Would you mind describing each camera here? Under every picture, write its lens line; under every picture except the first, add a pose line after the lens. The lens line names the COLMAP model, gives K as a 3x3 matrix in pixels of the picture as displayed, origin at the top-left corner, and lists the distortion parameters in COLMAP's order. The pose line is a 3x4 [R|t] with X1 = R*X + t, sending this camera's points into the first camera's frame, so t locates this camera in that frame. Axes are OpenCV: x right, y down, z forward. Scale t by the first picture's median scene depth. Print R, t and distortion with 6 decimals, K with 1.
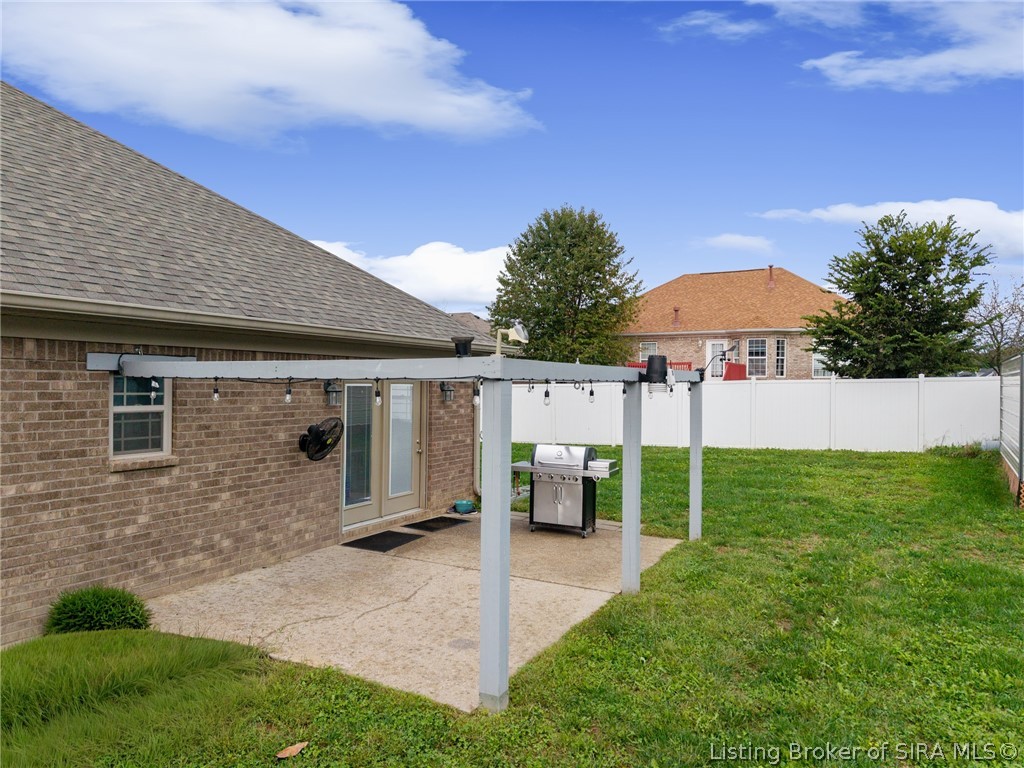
lens RADIAL K [[694.9, 0, 511.2], [0, 694.9, 380.0], [0, 0, 1]] dist [0.050000, -0.057801]
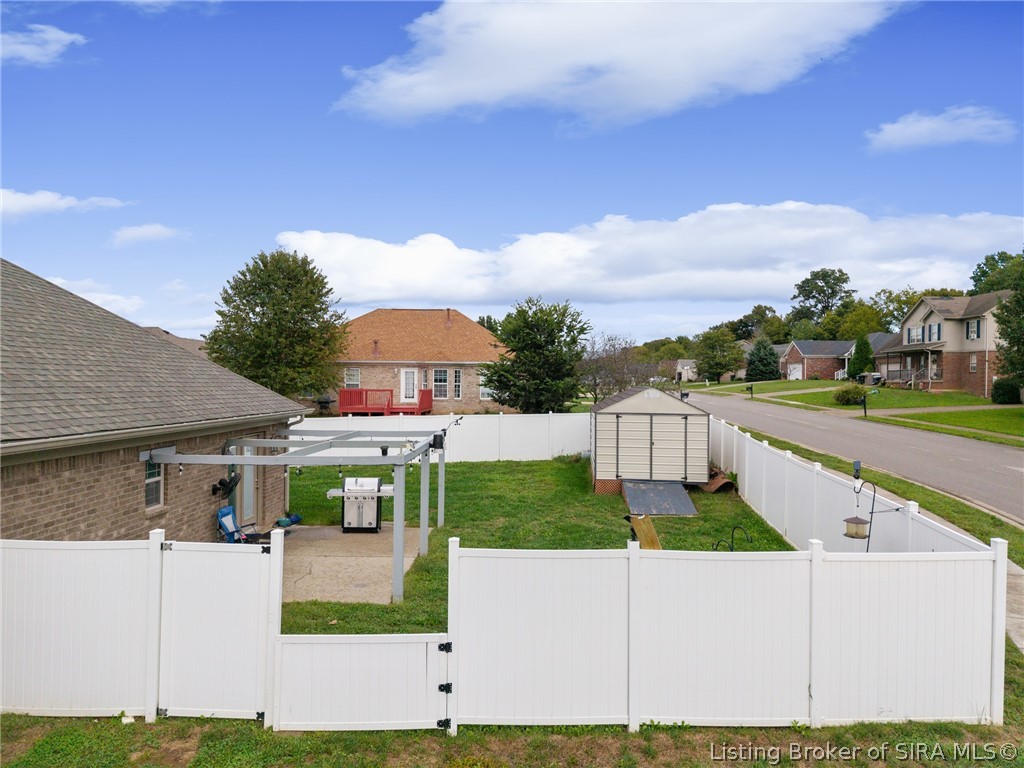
lens RADIAL K [[694.9, 0, 511.2], [0, 694.9, 380.0], [0, 0, 1]] dist [0.050000, -0.057801]
pose [[0.890321, -0.002455, 0.455327, -0.173617], [0.000788, 0.999992, 0.003851, -0.067751], [-0.455333, -0.003070, 0.890316, -0.295711]]
